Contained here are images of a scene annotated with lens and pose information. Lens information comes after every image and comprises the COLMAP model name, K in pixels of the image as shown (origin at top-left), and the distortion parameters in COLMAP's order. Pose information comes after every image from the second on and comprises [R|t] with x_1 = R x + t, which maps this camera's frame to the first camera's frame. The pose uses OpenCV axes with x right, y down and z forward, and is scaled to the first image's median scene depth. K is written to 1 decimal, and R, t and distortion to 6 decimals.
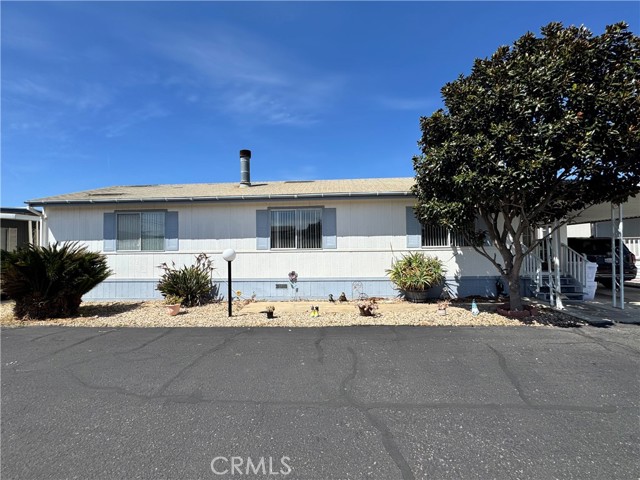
lens RADIAL K [[293.6, 0, 320.0], [0, 293.6, 240.0], [0, 0, 1]] dist [-0.004286, -0.000471]
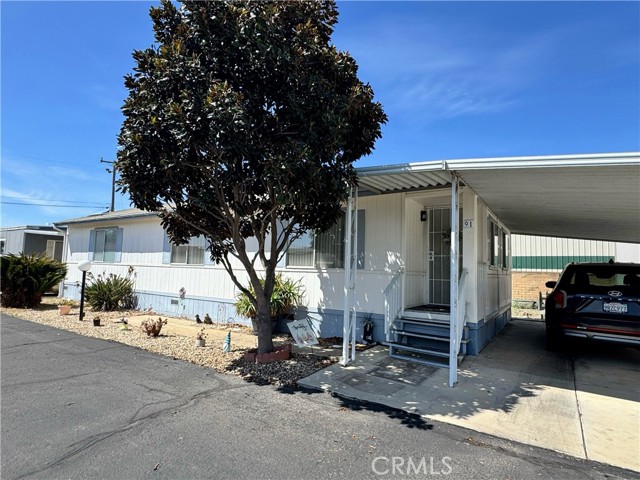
lens RADIAL K [[357.9, 0, 320.0], [0, 357.9, 240.0], [0, 0, 1]] dist [-0.001737, -0.000665]
pose [[0.863739, -0.003871, -0.503925, 0.885104], [-0.026091, 0.998286, -0.052389, 0.001580], [0.503264, 0.058398, 0.862157, 0.205121]]
